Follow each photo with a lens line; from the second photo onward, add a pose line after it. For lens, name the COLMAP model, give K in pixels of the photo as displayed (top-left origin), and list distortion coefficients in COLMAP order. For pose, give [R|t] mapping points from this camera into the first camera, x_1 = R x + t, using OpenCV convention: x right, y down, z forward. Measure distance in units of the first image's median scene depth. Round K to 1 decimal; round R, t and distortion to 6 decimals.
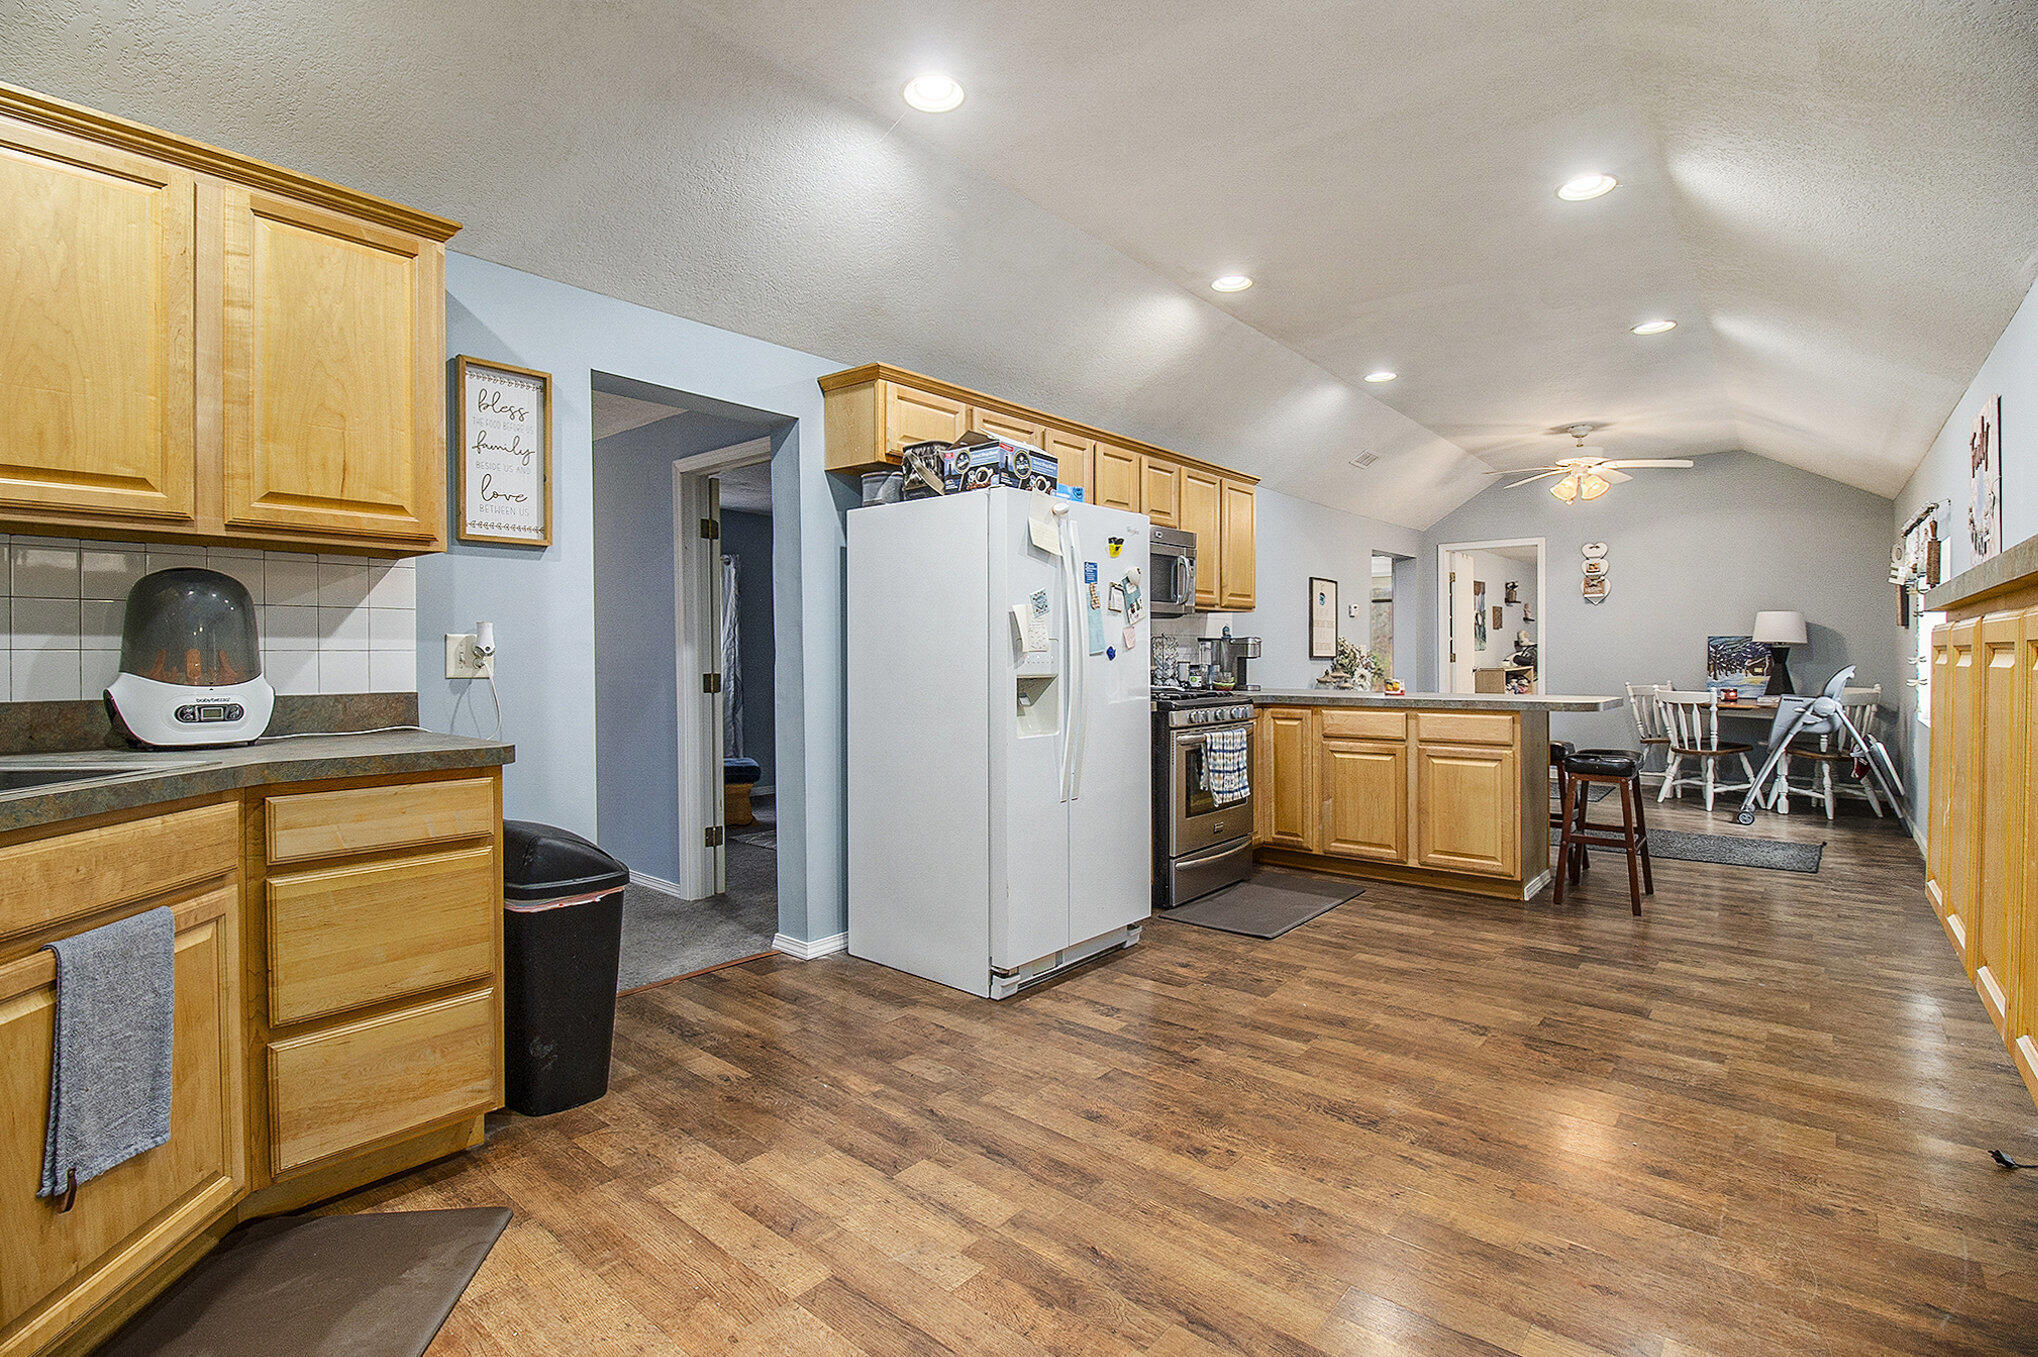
lens RADIAL K [[960.7, 0, 1004.3], [0, 960.7, 654.2], [0, 0, 1]] dist [-0.036466, -0.000297]
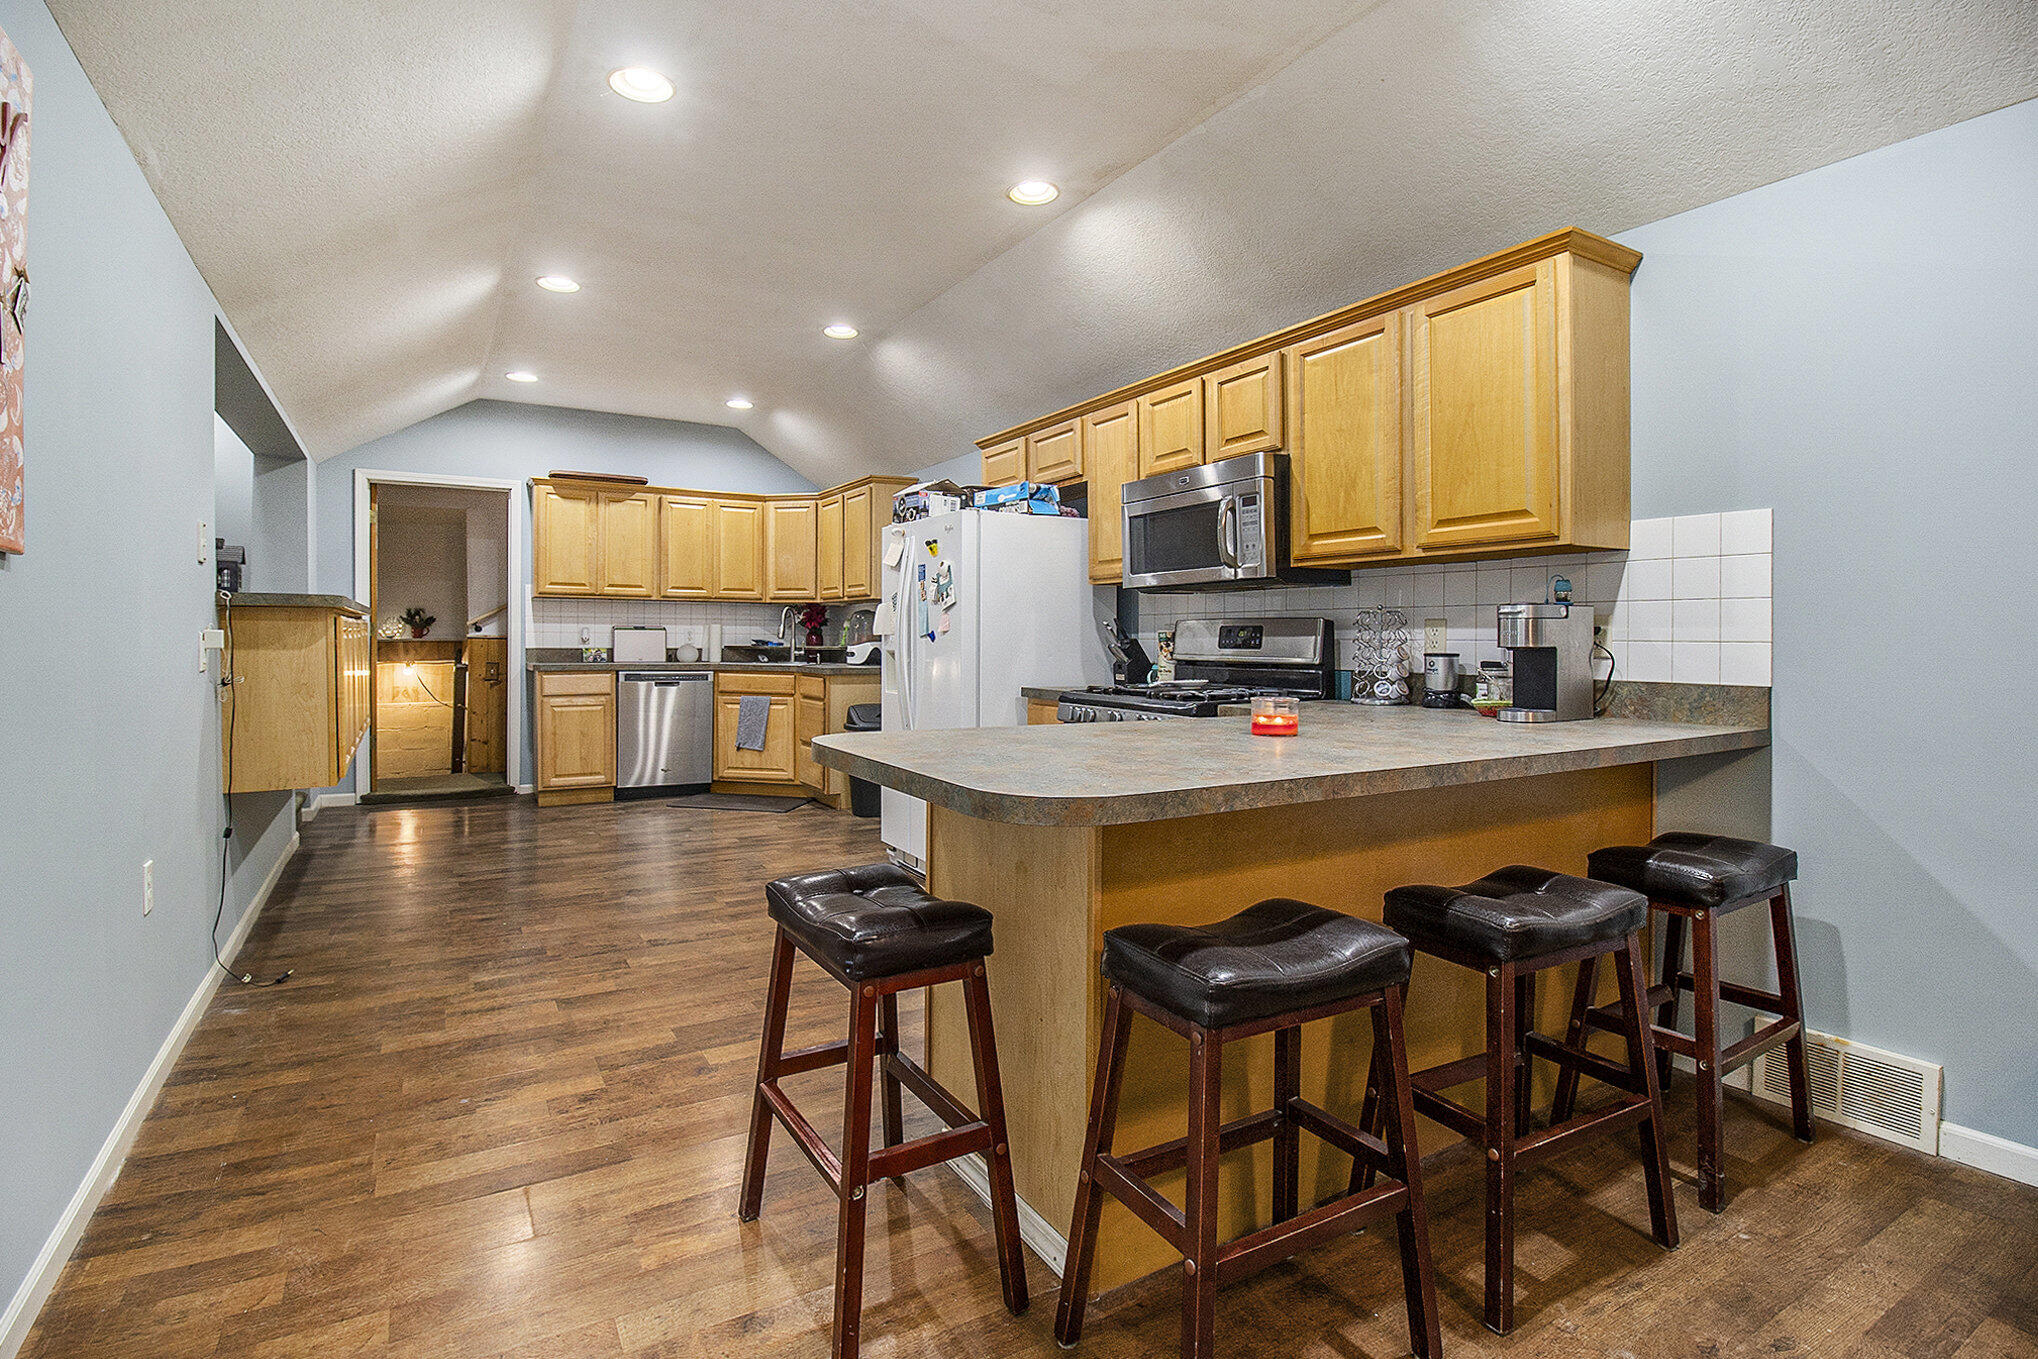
lens RADIAL K [[960.7, 0, 1004.3], [0, 960.7, 655.2], [0, 0, 1]] dist [-0.036466, -0.000297]
pose [[-0.311865, 0.007862, -0.950094, 1.293999], [0.001854, 0.999969, 0.007666, 0.016086], [0.950125, 0.000629, -0.311869, 1.535035]]
